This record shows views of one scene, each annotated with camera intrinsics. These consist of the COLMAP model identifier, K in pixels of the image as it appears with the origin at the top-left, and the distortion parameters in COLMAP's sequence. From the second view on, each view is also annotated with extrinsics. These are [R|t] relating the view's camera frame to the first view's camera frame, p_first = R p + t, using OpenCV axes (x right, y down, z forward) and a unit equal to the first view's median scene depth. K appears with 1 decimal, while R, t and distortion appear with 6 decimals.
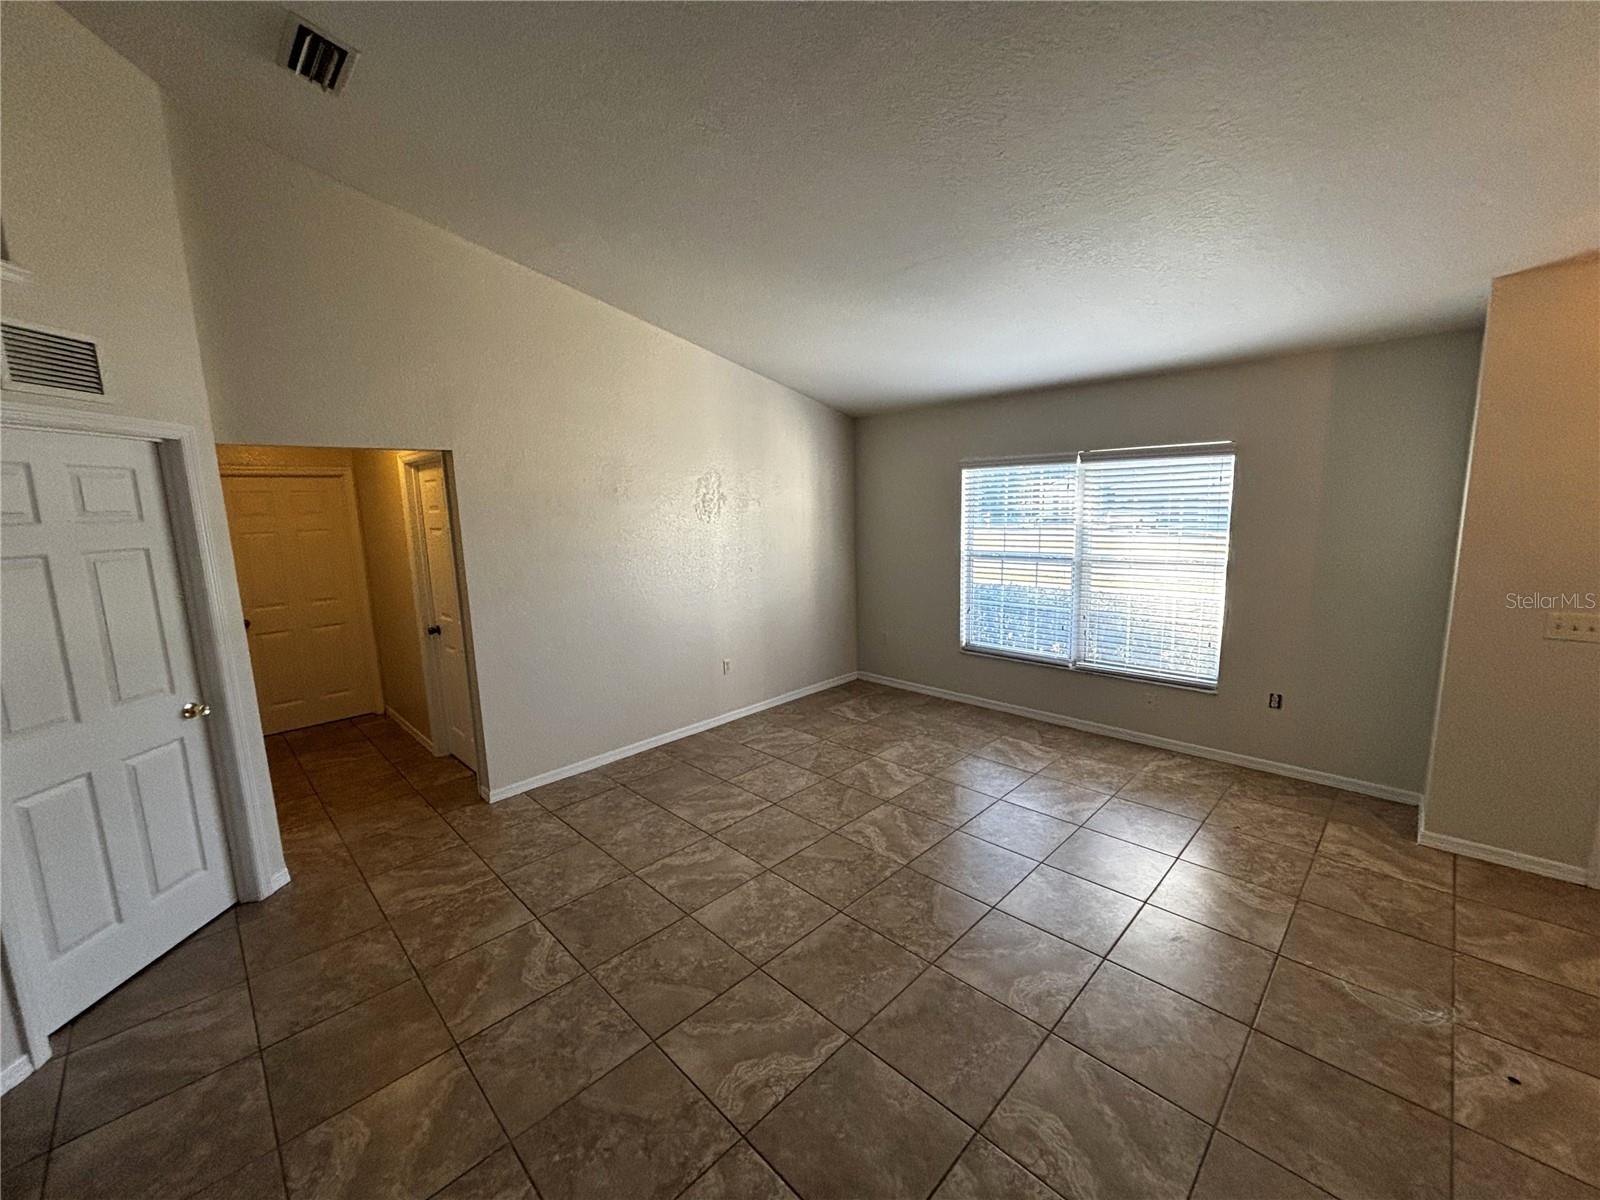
lens RADIAL K [[646.1, 0, 802.7], [0, 646.1, 602.2], [0, 0, 1]] dist [0.010411, -0.001069]
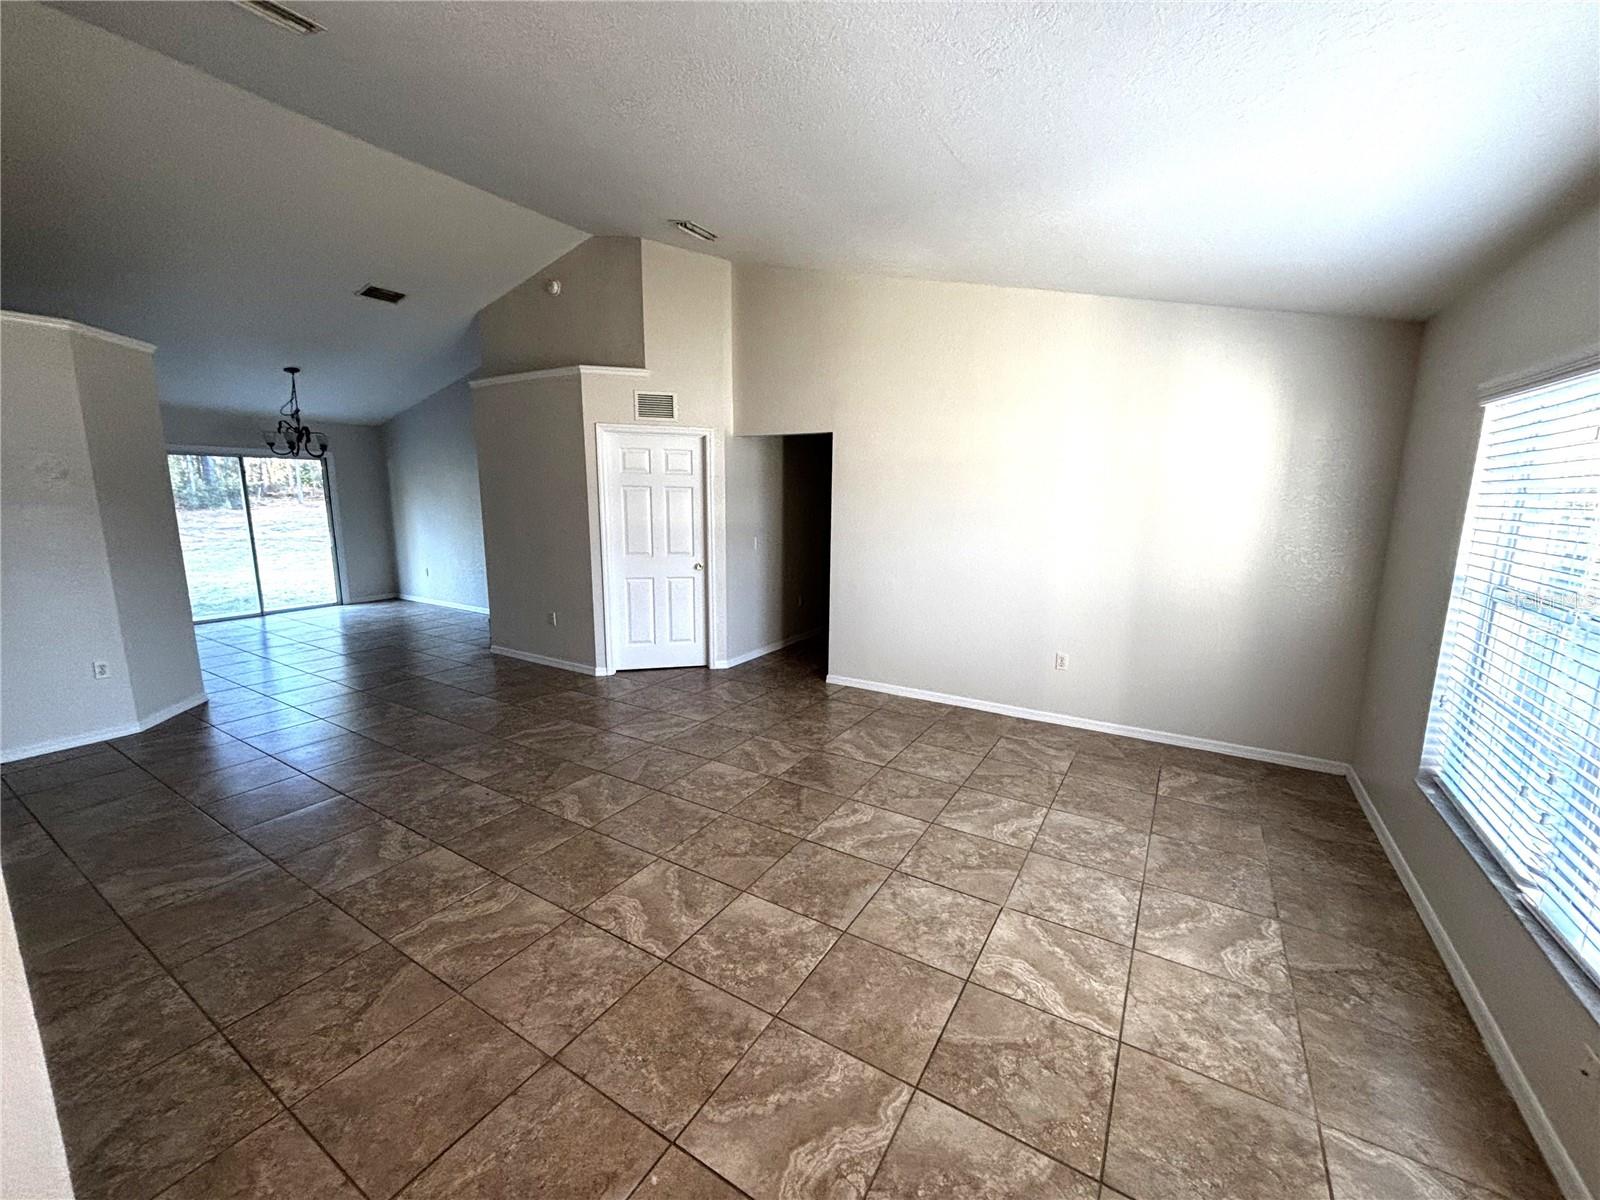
lens RADIAL K [[646.1, 0, 800.5], [0, 646.1, 600.0], [0, 0, 1]] dist [0.010411, -0.001069]
pose [[0.231295, 0.193708, -0.953404, 0.781616], [-0.170274, 0.972912, 0.156363, -0.073457], [0.957867, 0.126174, 0.258013, 0.537168]]
